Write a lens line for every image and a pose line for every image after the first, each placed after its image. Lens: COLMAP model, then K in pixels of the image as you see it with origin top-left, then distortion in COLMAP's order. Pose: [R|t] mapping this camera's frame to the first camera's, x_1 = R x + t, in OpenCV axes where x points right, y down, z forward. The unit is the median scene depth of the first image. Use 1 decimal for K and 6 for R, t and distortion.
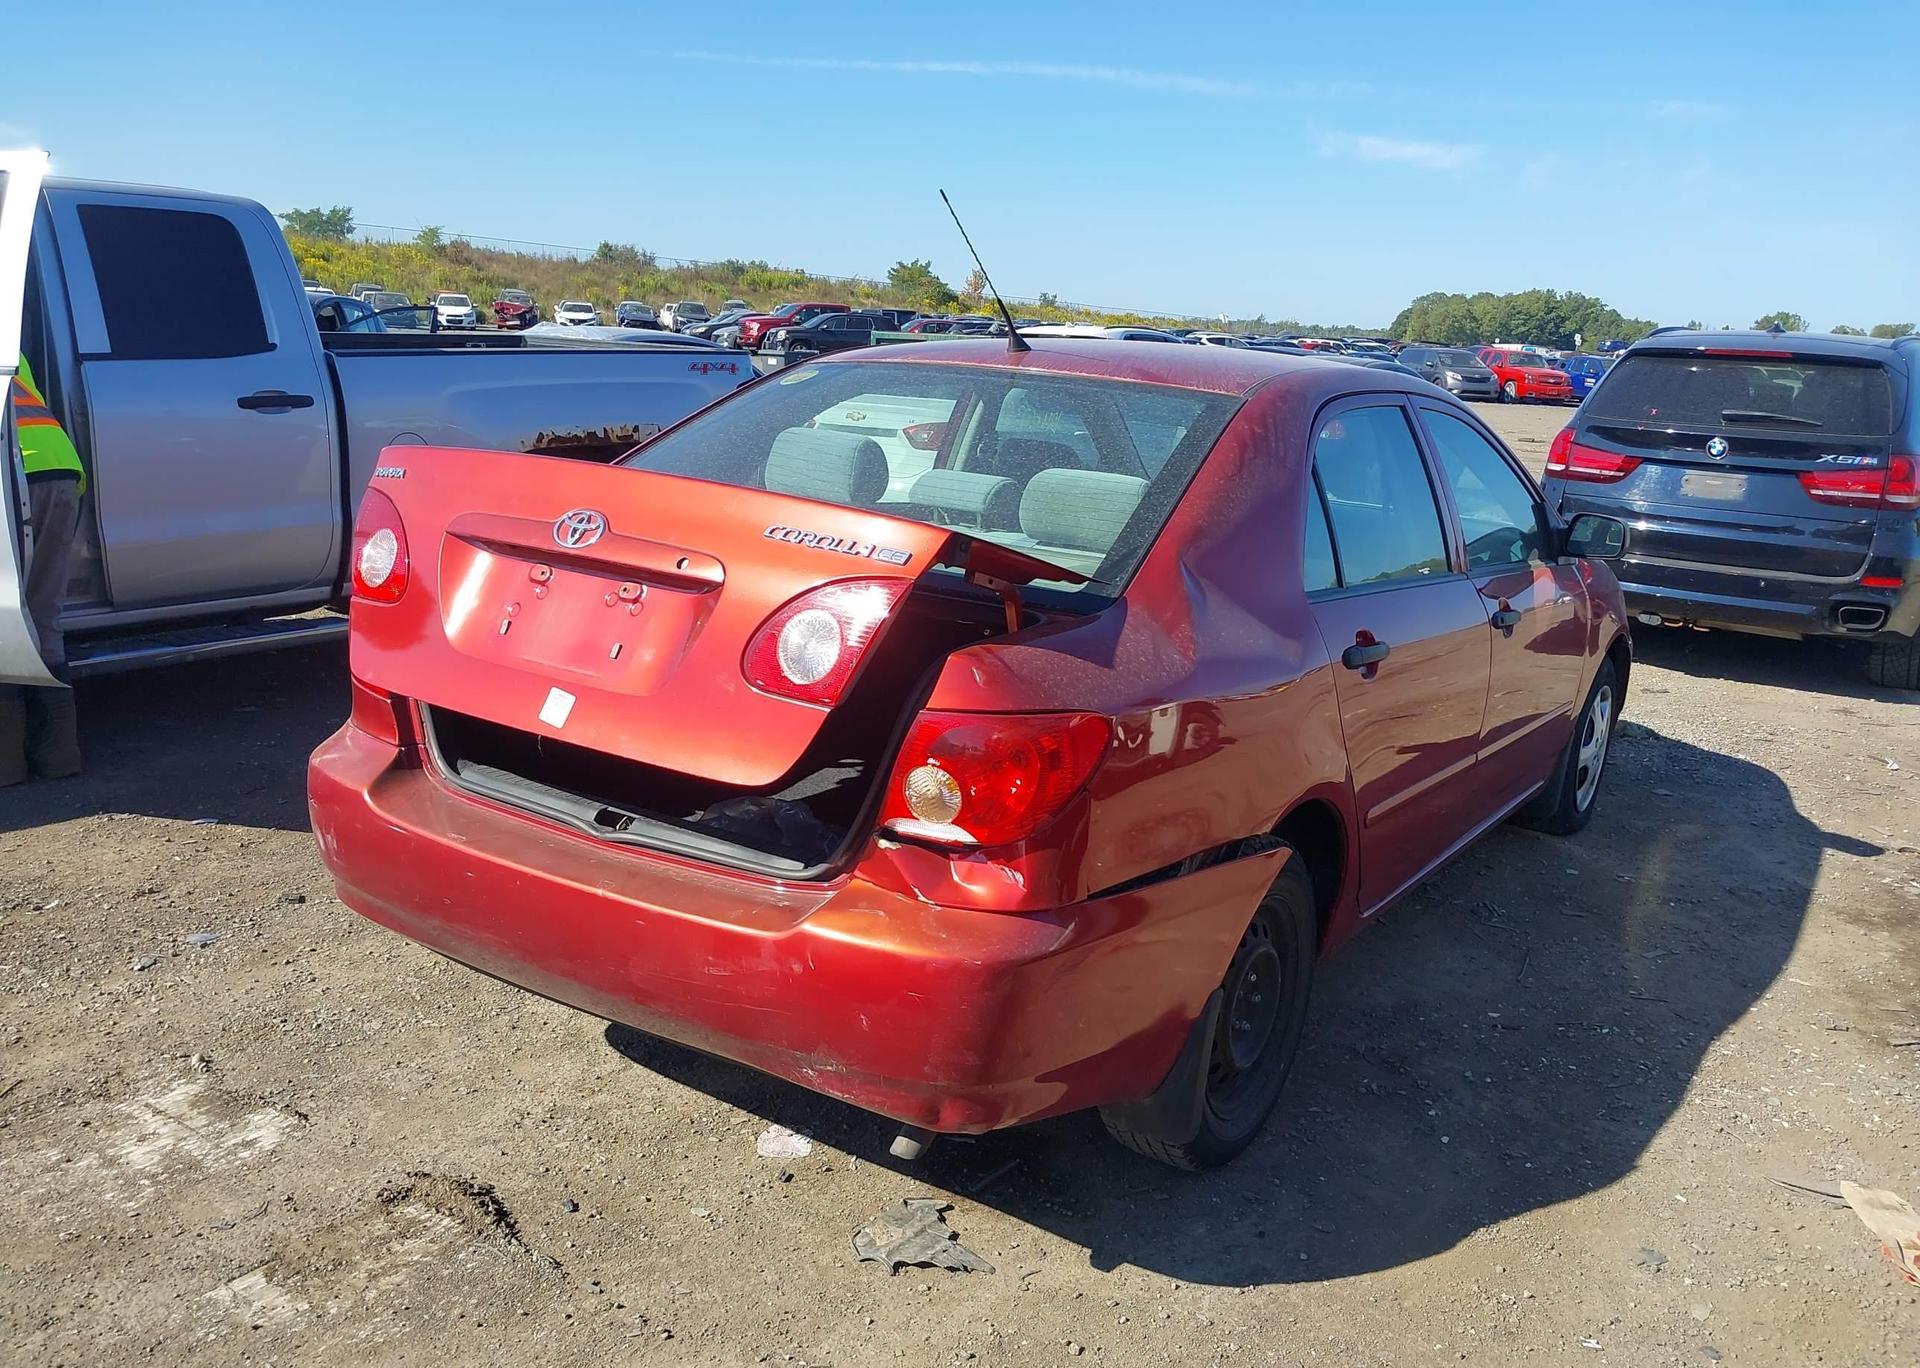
lens RADIAL K [[1527.4, 0, 967.1], [0, 1527.4, 739.2], [0, 0, 1]] dist [0.023393, -0.034444]
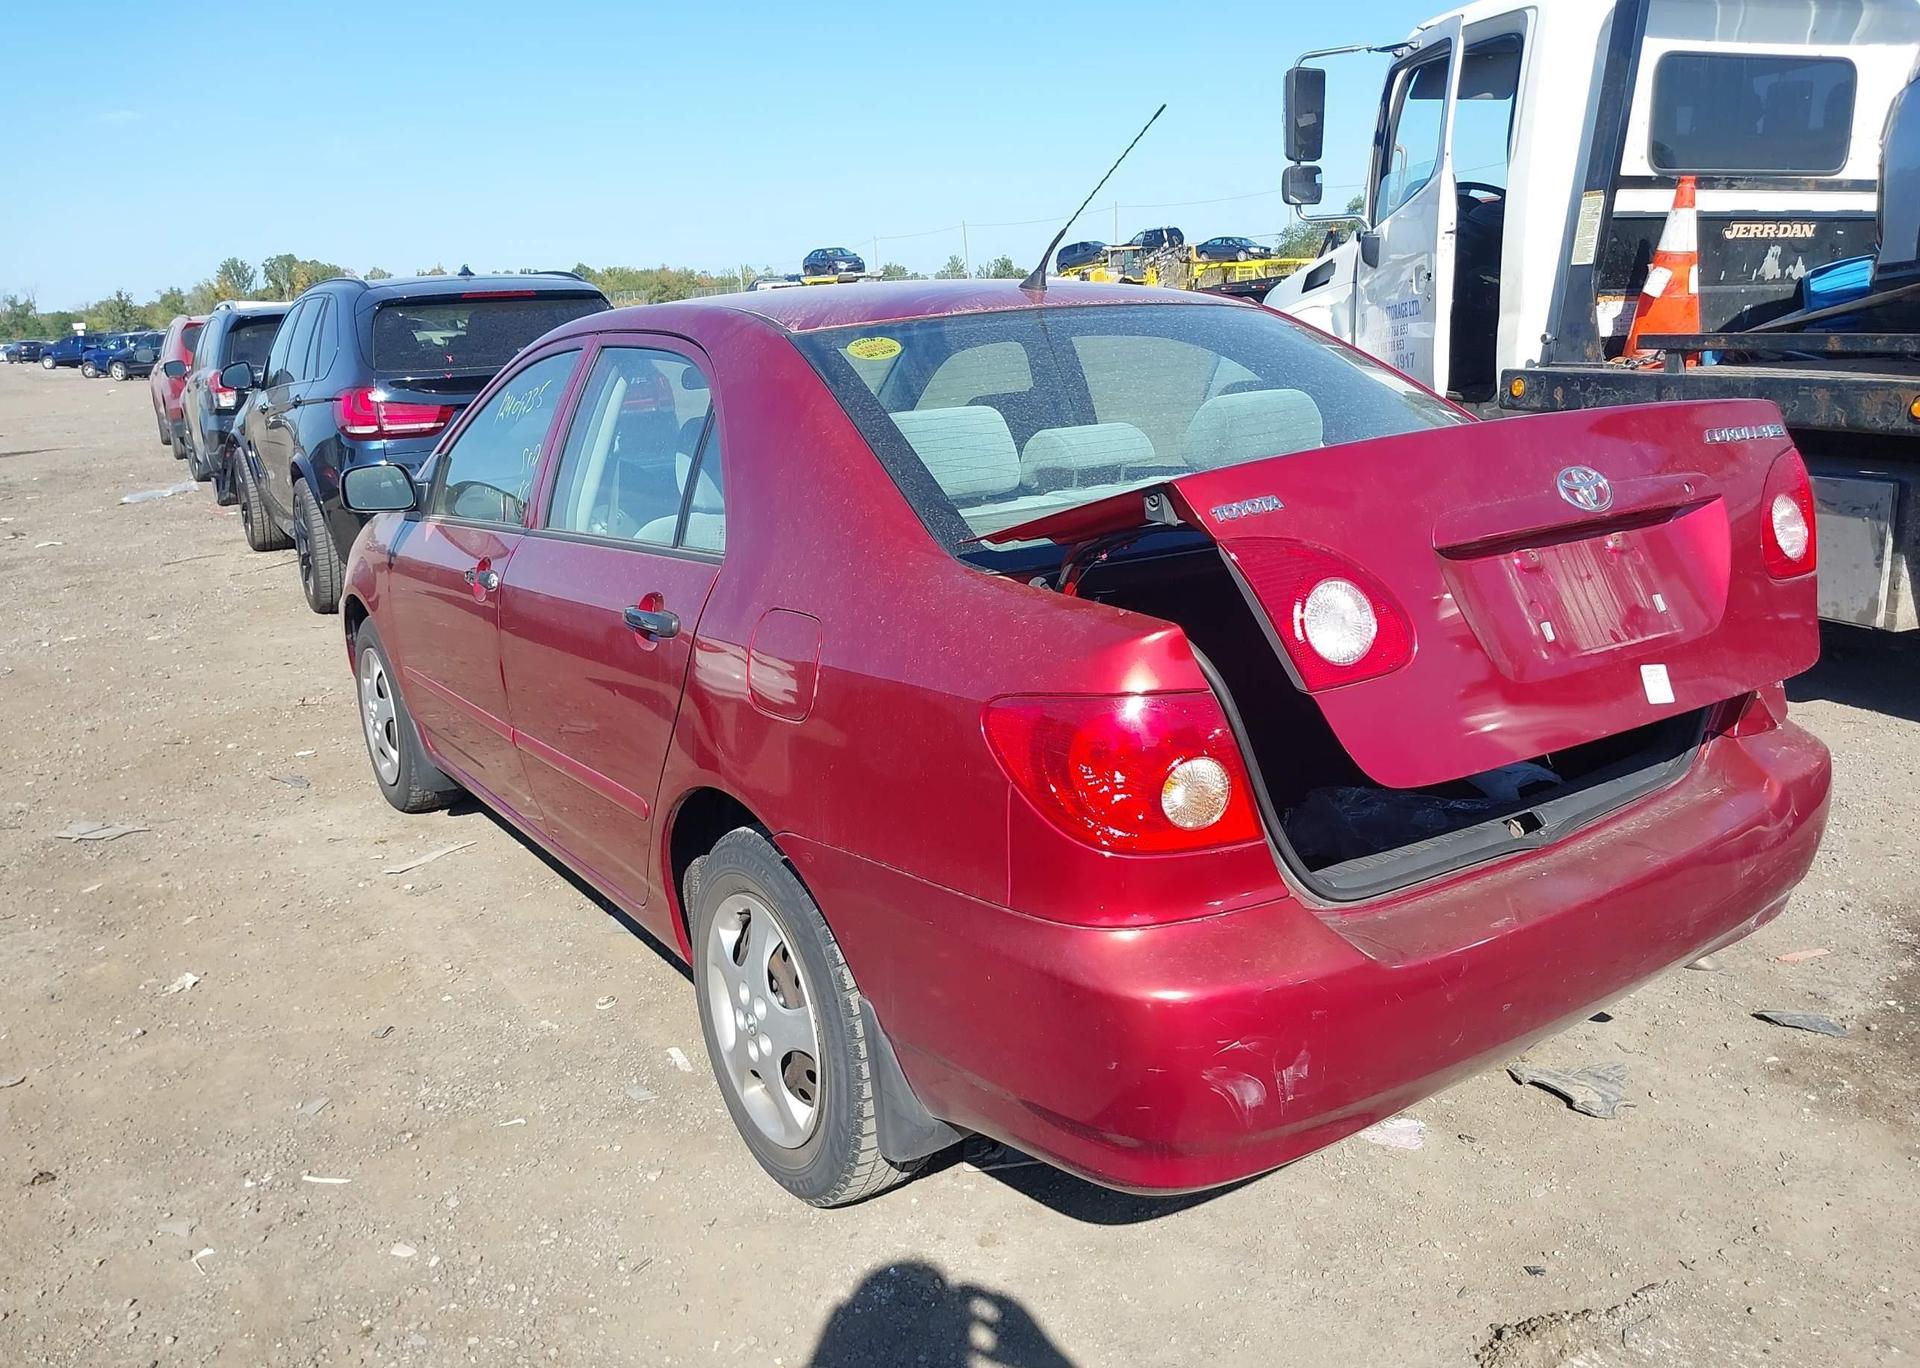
lens RADIAL K [[1527.4, 0, 950.7], [0, 1527.4, 741.1], [0, 0, 1]] dist [0.023393, -0.034444]
pose [[0.367194, -0.323023, 0.872253, -0.927850], [0.302784, 0.928195, 0.216277, -0.235870], [-0.879483, 0.184688, 0.438634, 0.754978]]
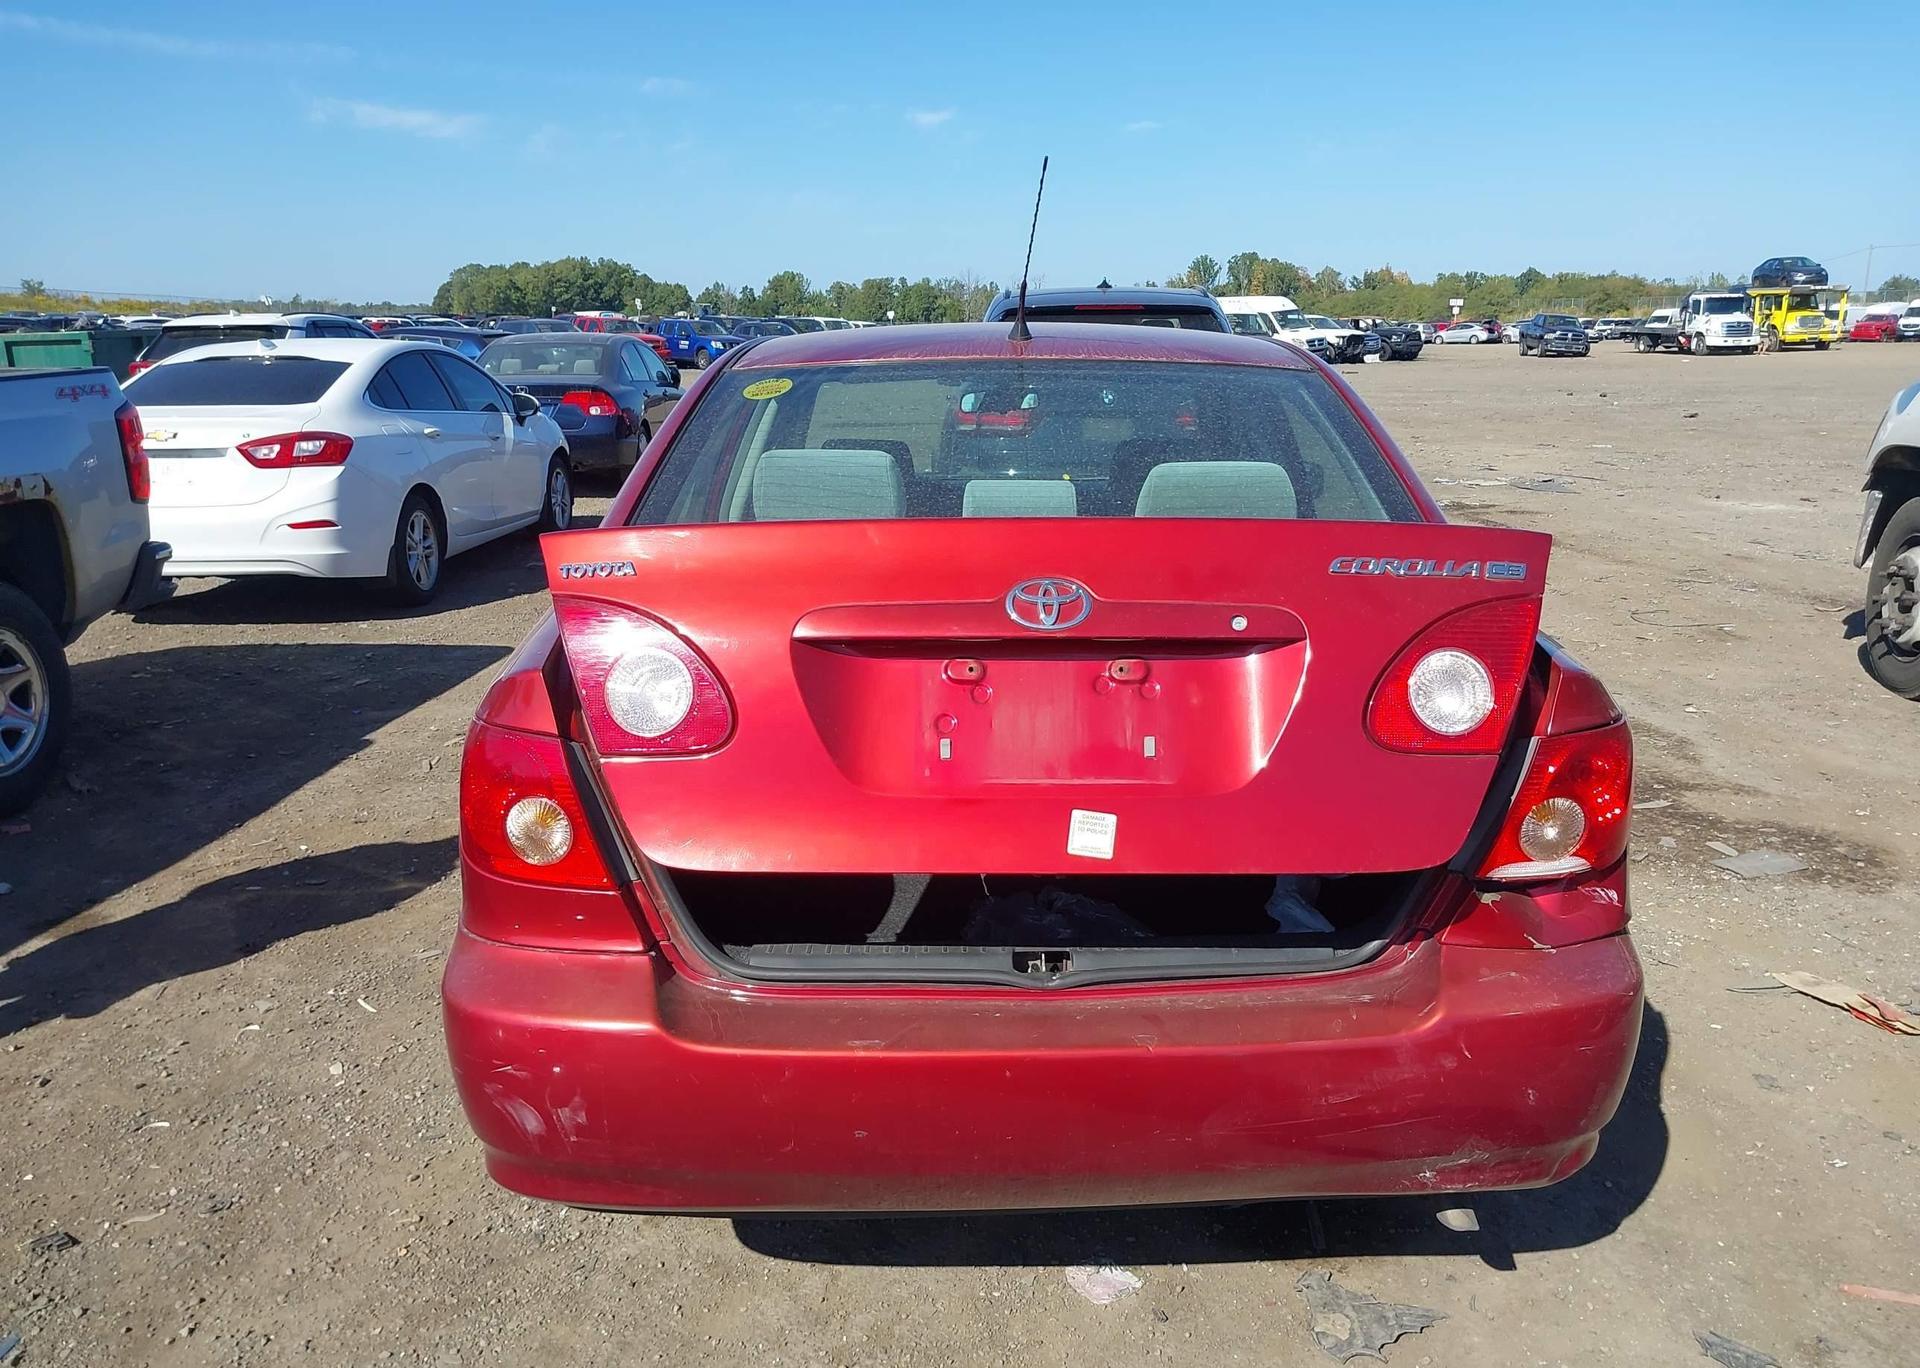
lens RADIAL K [[1527.4, 0, 958.5], [0, 1527.4, 733.8], [0, 0, 1]] dist [0.023393, -0.034444]
pose [[0.825620, -0.198487, 0.528161, -0.555931], [0.190924, 0.979140, 0.069516, -0.106037], [-0.530942, 0.043445, 0.846294, 0.298733]]
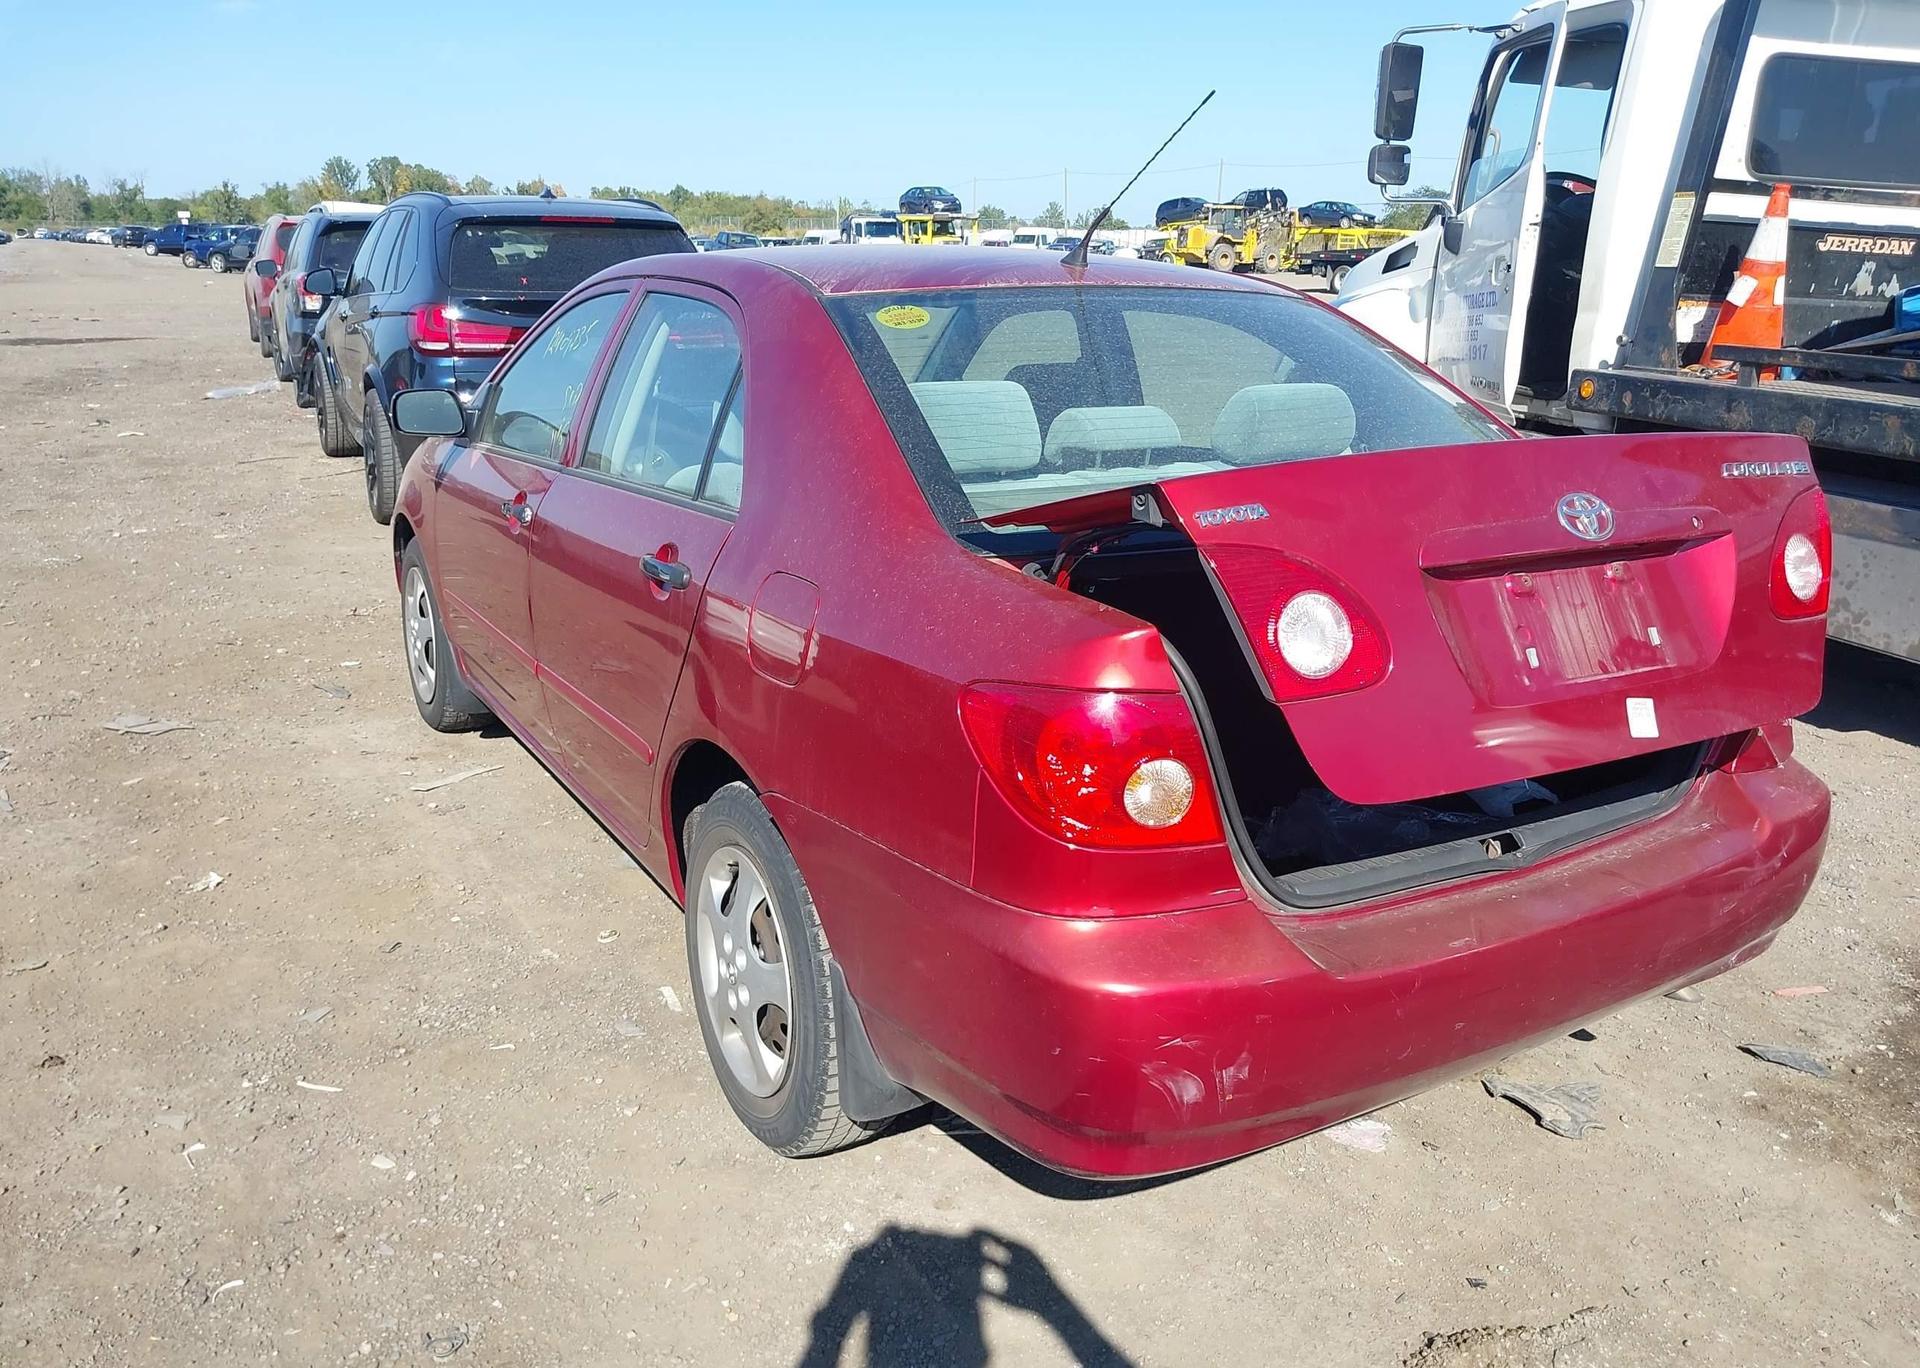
lens RADIAL K [[1527.4, 0, 956.7], [0, 1527.4, 740.4], [0, 0, 1]] dist [0.023393, -0.034444]
pose [[0.424005, -0.320552, 0.847034, -0.917070], [0.237011, 0.941947, 0.237829, -0.241007], [-0.874097, 0.099916, 0.475365, 0.716545]]
